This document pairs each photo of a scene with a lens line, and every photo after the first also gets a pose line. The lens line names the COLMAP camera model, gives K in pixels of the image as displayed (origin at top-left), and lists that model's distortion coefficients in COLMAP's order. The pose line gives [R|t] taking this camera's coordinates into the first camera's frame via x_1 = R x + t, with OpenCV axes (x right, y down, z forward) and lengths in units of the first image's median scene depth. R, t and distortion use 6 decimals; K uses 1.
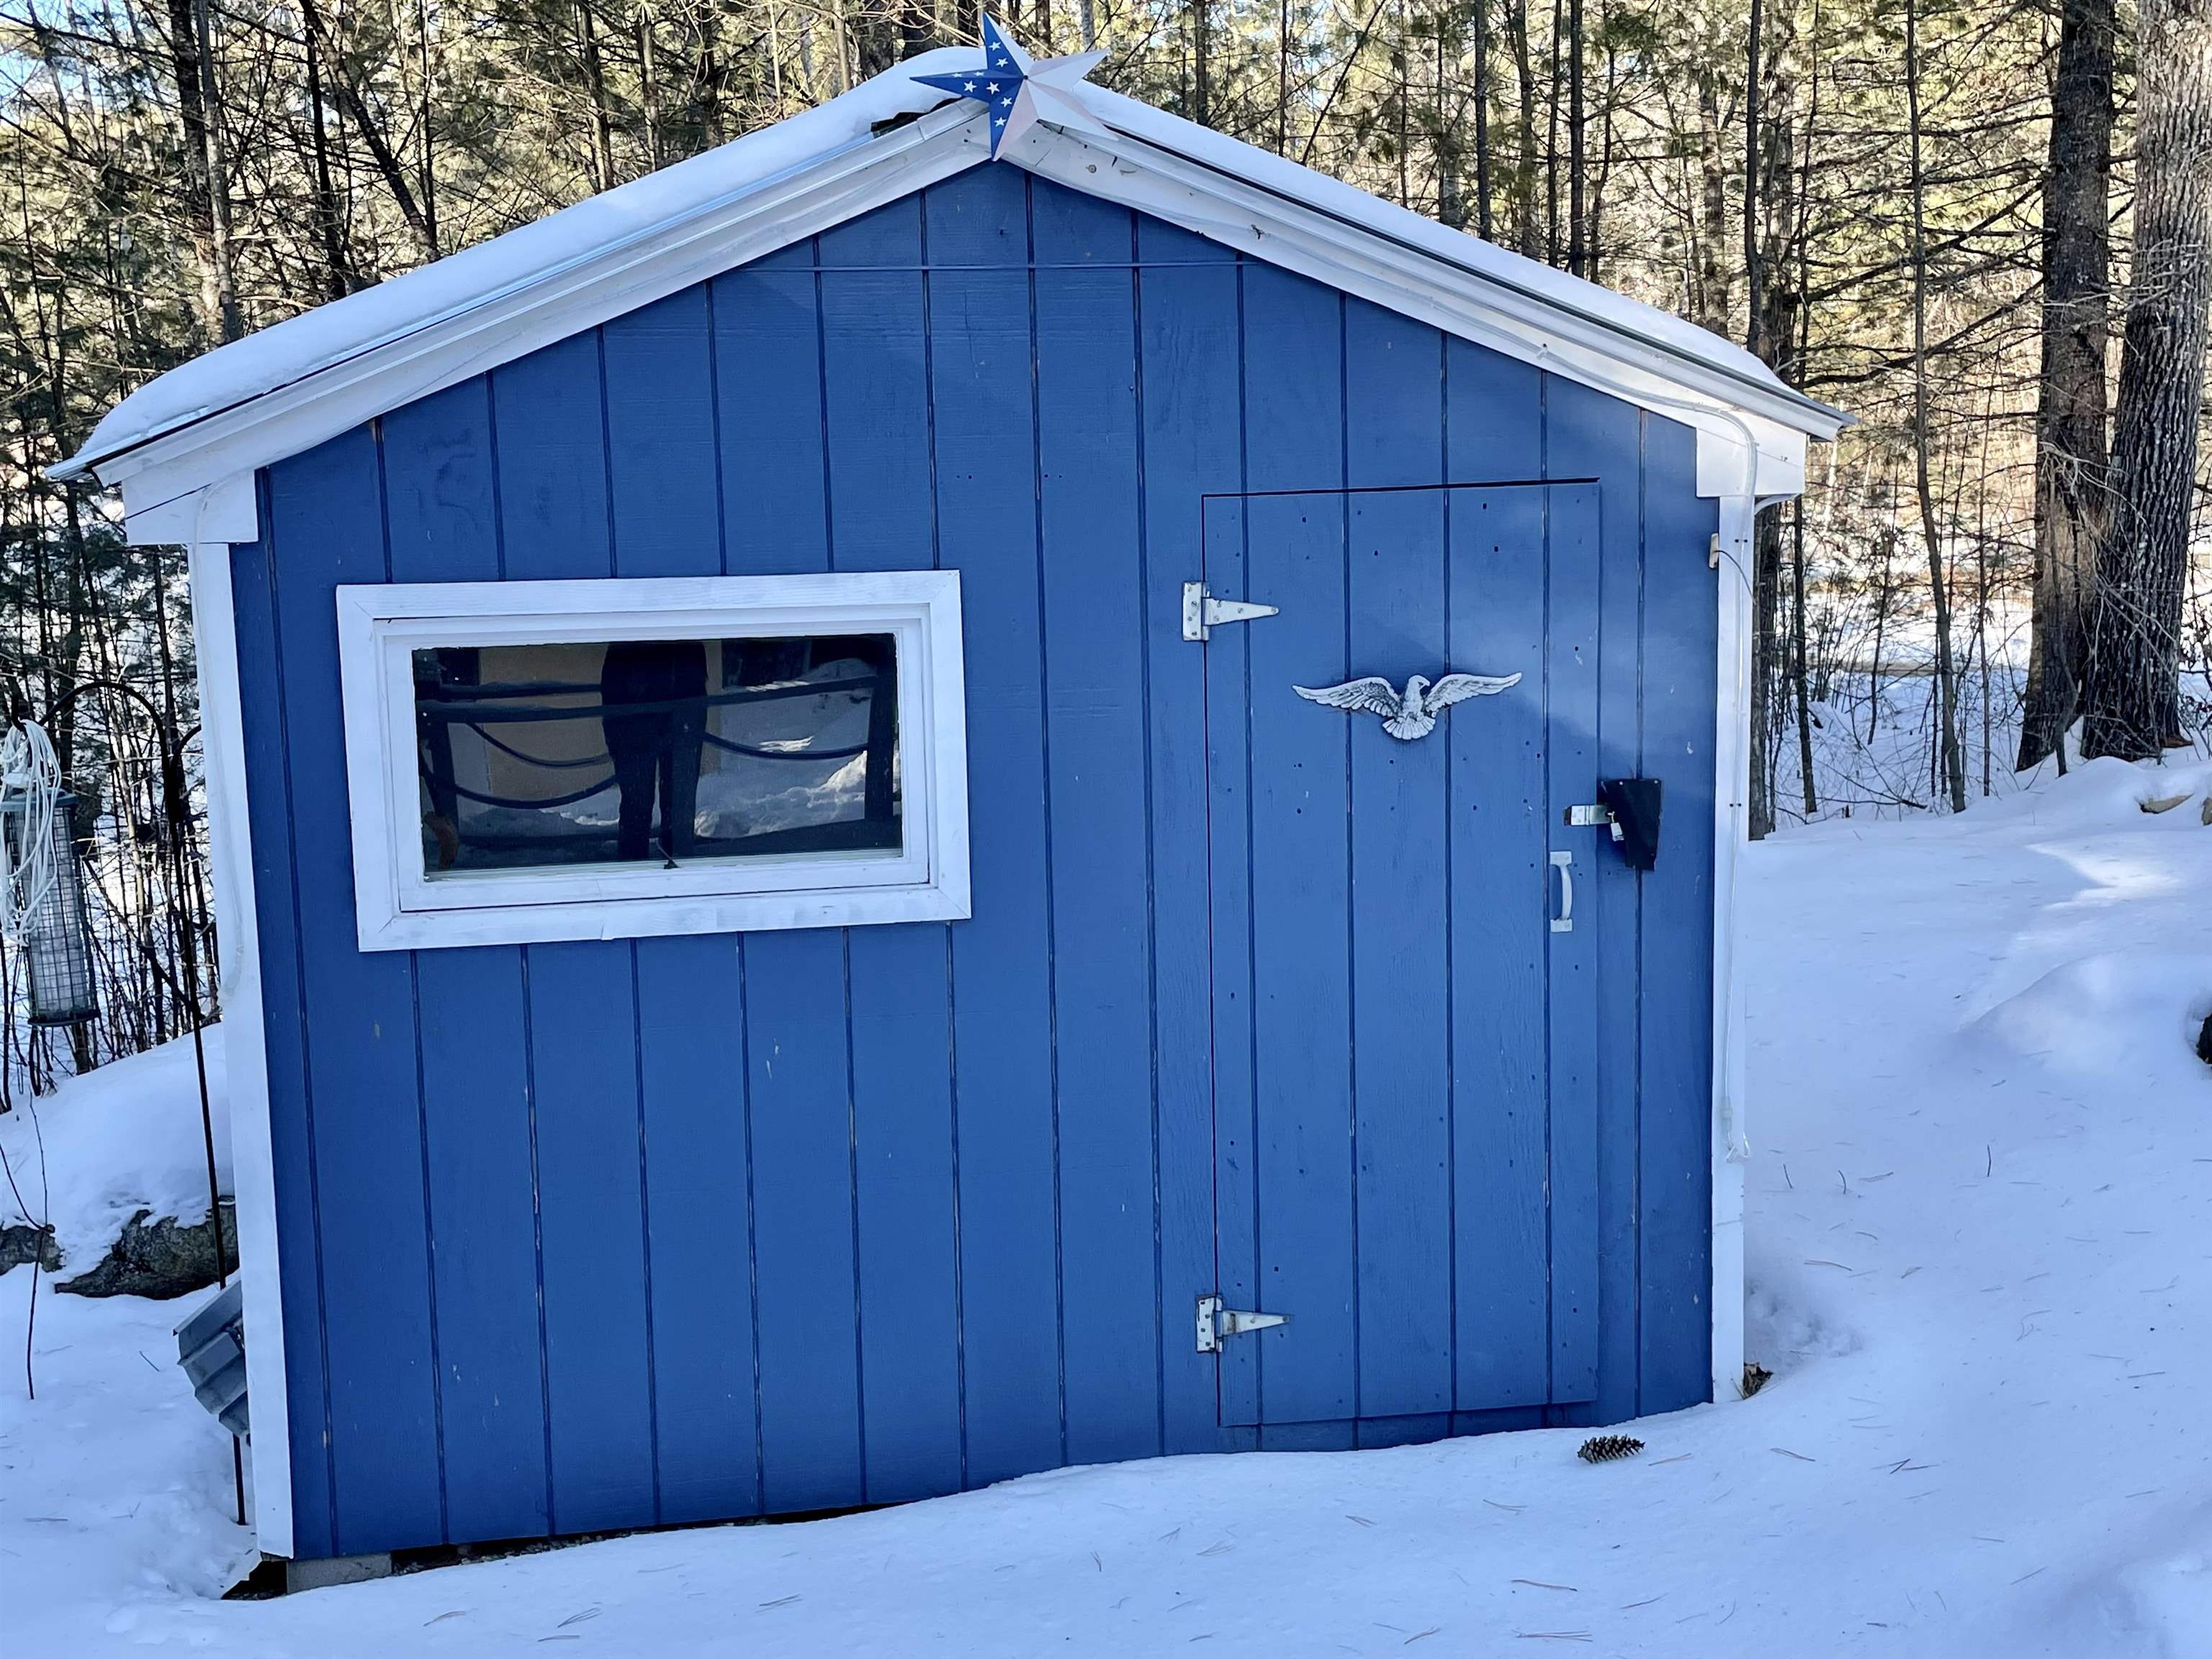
lens RADIAL K [[2527.5, 0, 1106.0], [0, 2527.5, 829.5], [0, 0, 1]] dist [0.156663, 0.003748]
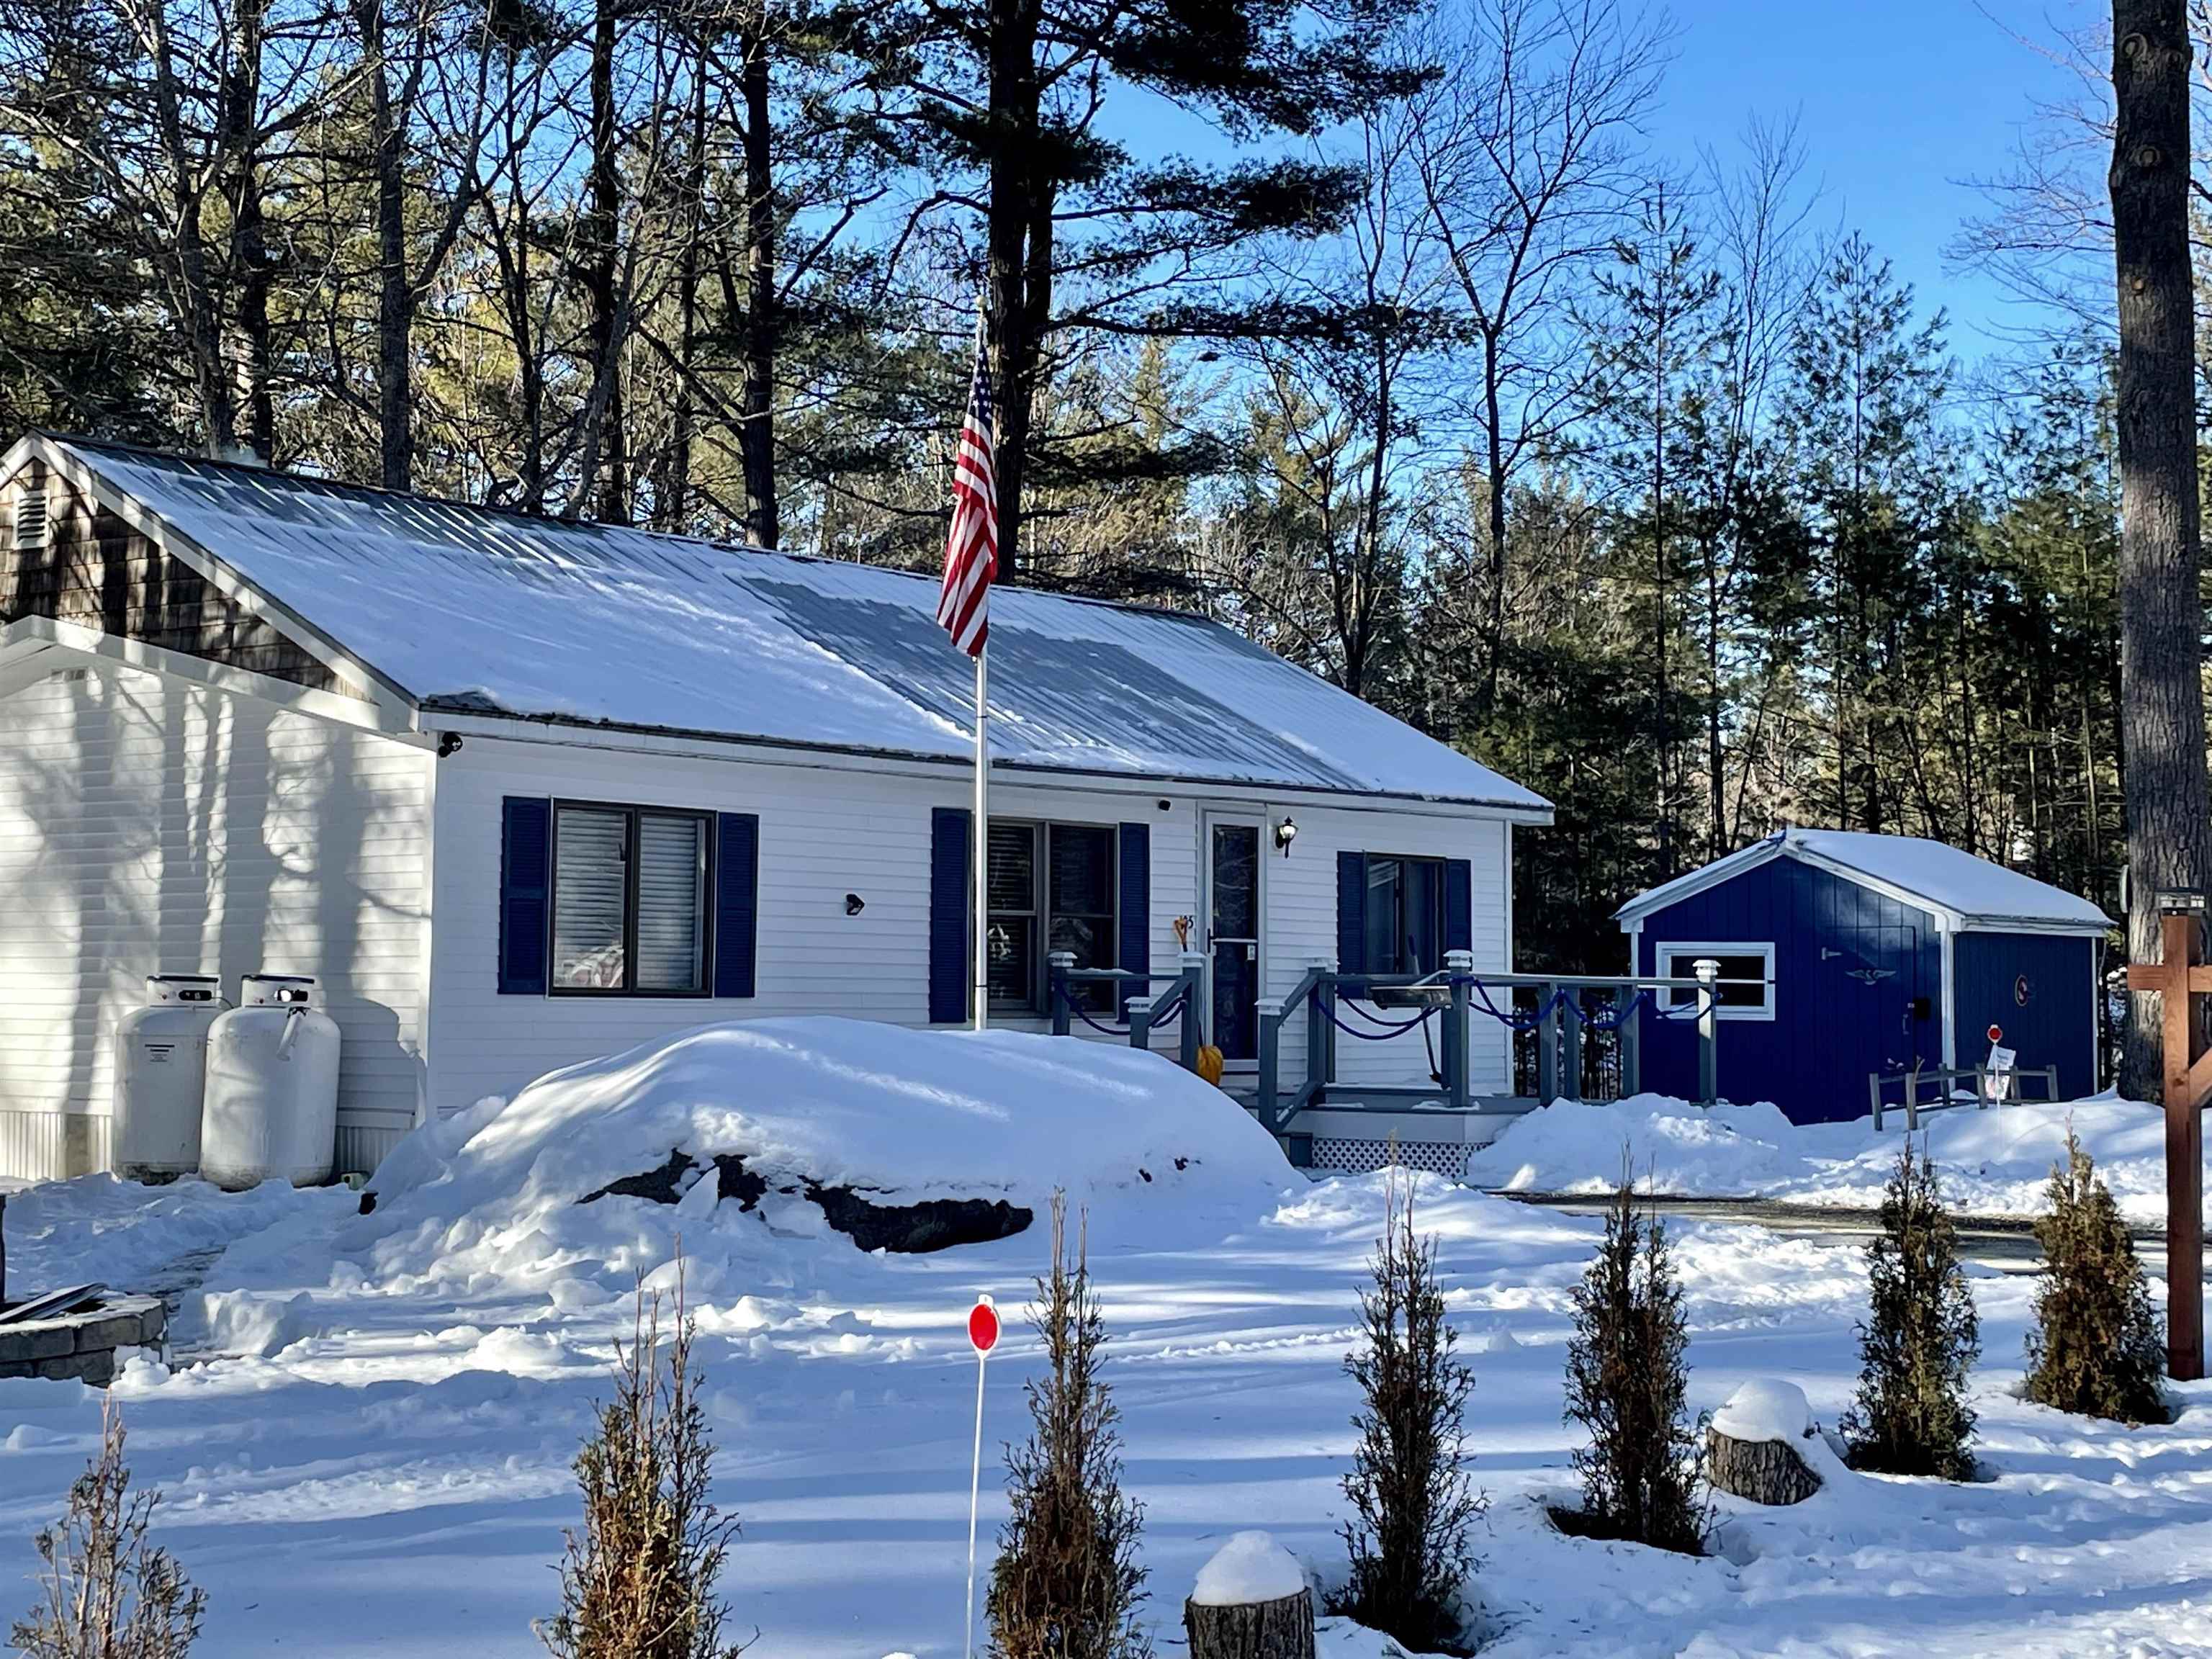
lens RADIAL K [[3417.4, 0, 1106.0], [0, 3417.4, 829.5], [0, 0, 1]] dist [0.134793, 0.047562]
pose [[0.681683, -0.000188, -0.731647, 3.582297], [-0.094991, 0.991513, -0.088759, 0.352721], [0.725455, 0.130005, 0.675880, -3.999333]]
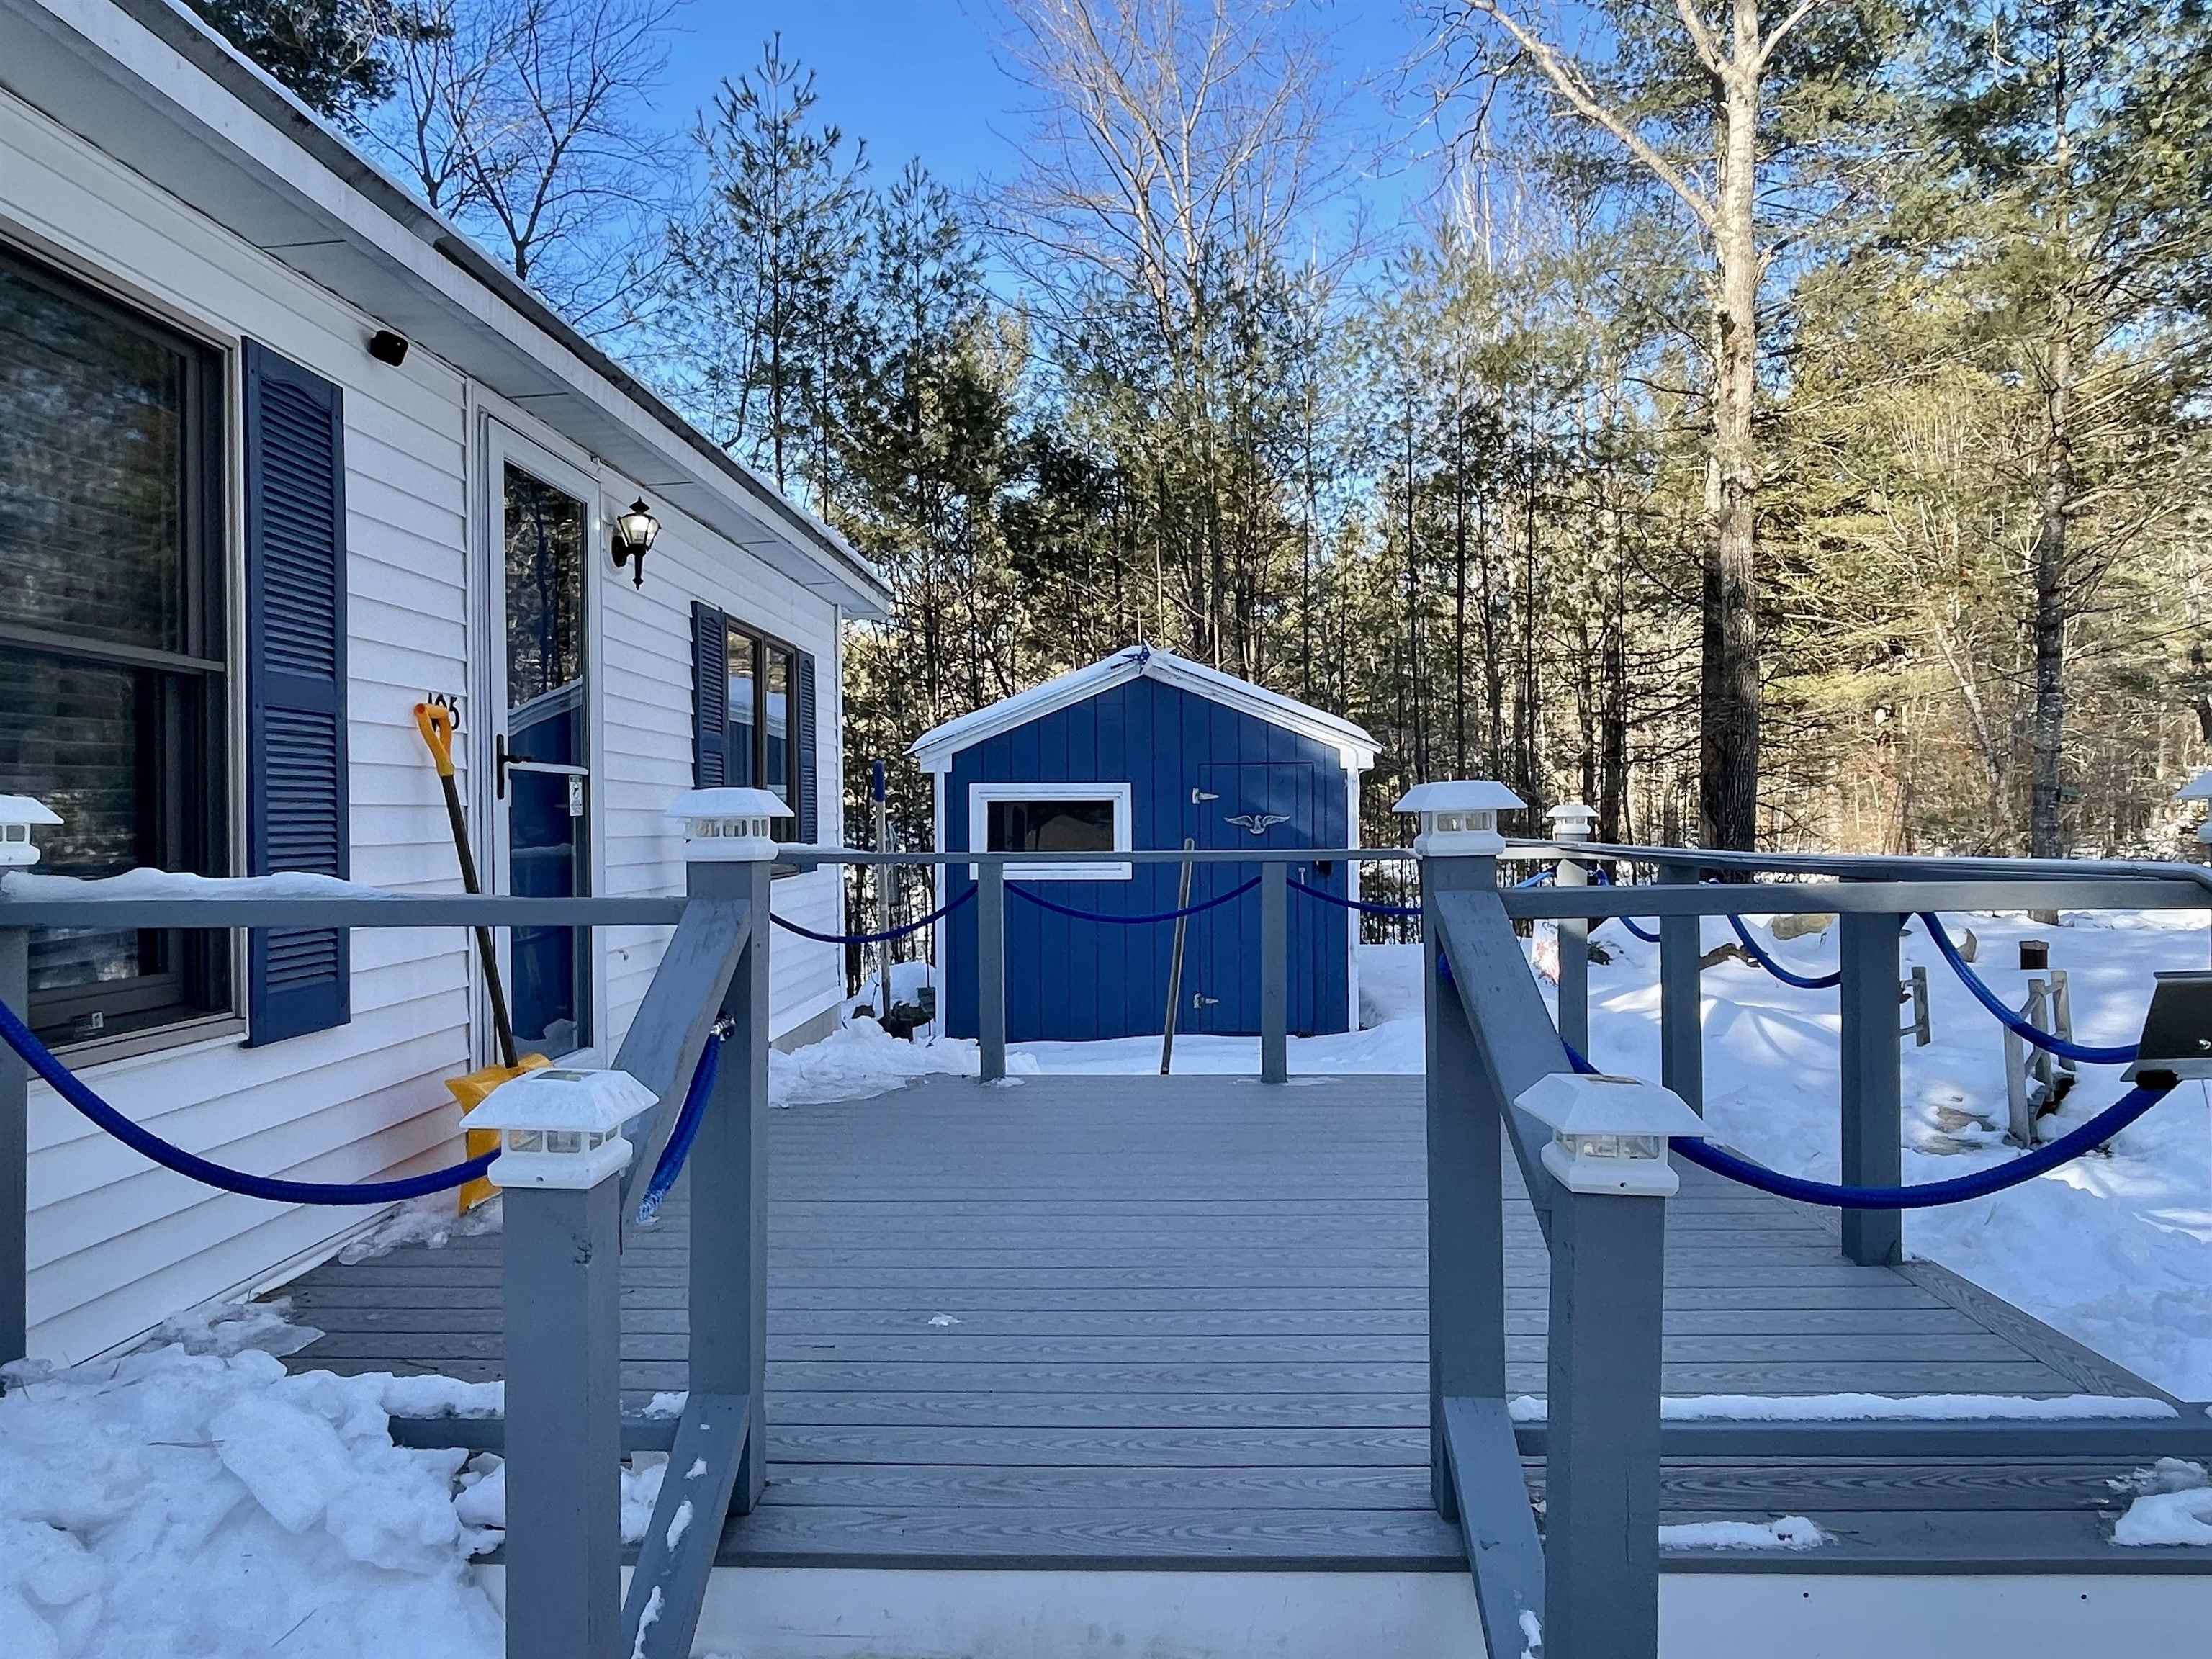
lens RADIAL K [[1407.2, 0, 1106.0], [0, 1407.2, 829.5], [0, 0, 1]] dist [-0.000605, 0.000910]
pose [[0.980738, 0.027313, -0.193409, 0.301875], [-0.042839, 0.996145, -0.076552, 0.121793], [0.190573, 0.083363, 0.978127, -0.994360]]
